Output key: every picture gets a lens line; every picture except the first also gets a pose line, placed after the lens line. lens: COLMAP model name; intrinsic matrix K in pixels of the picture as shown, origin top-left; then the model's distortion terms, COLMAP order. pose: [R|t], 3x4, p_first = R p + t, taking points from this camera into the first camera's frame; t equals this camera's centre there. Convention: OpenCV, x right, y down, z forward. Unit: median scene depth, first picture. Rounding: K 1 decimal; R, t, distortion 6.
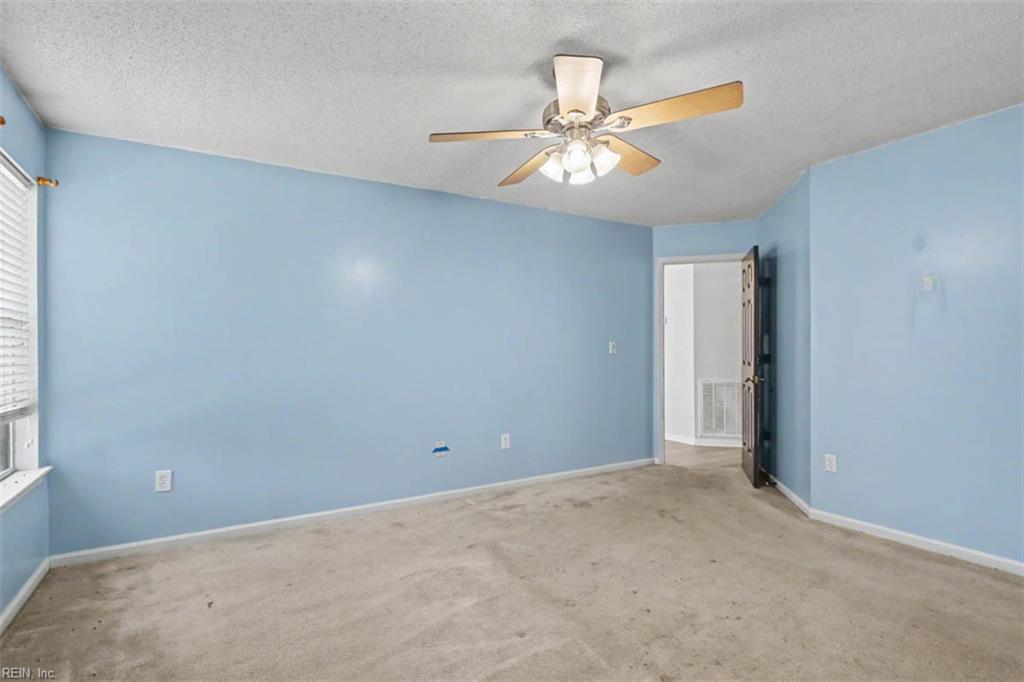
lens RADIAL K [[478.2, 0, 509.2], [0, 478.2, 347.8], [0, 0, 1]] dist [-0.001082, -0.000475]
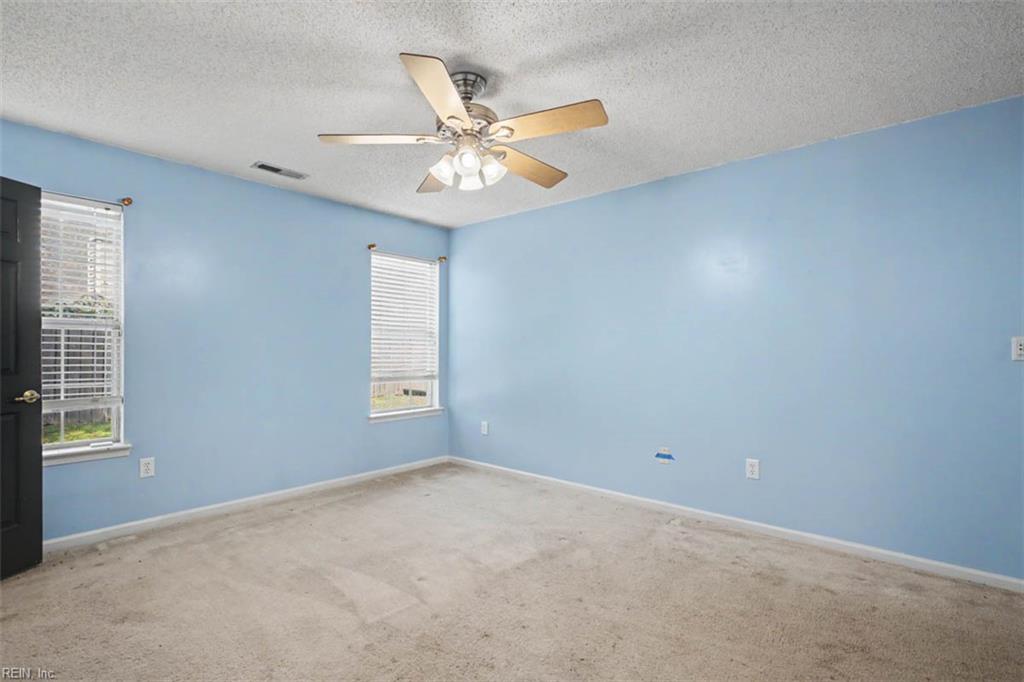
lens RADIAL K [[478.2, 0, 509.2], [0, 478.2, 347.8], [0, 0, 1]] dist [-0.001082, -0.000475]
pose [[0.338406, 0.002294, -0.940998, 0.817932], [-0.008208, 0.999966, -0.000514, 0.007602], [0.940965, 0.007897, 0.338413, 0.524235]]
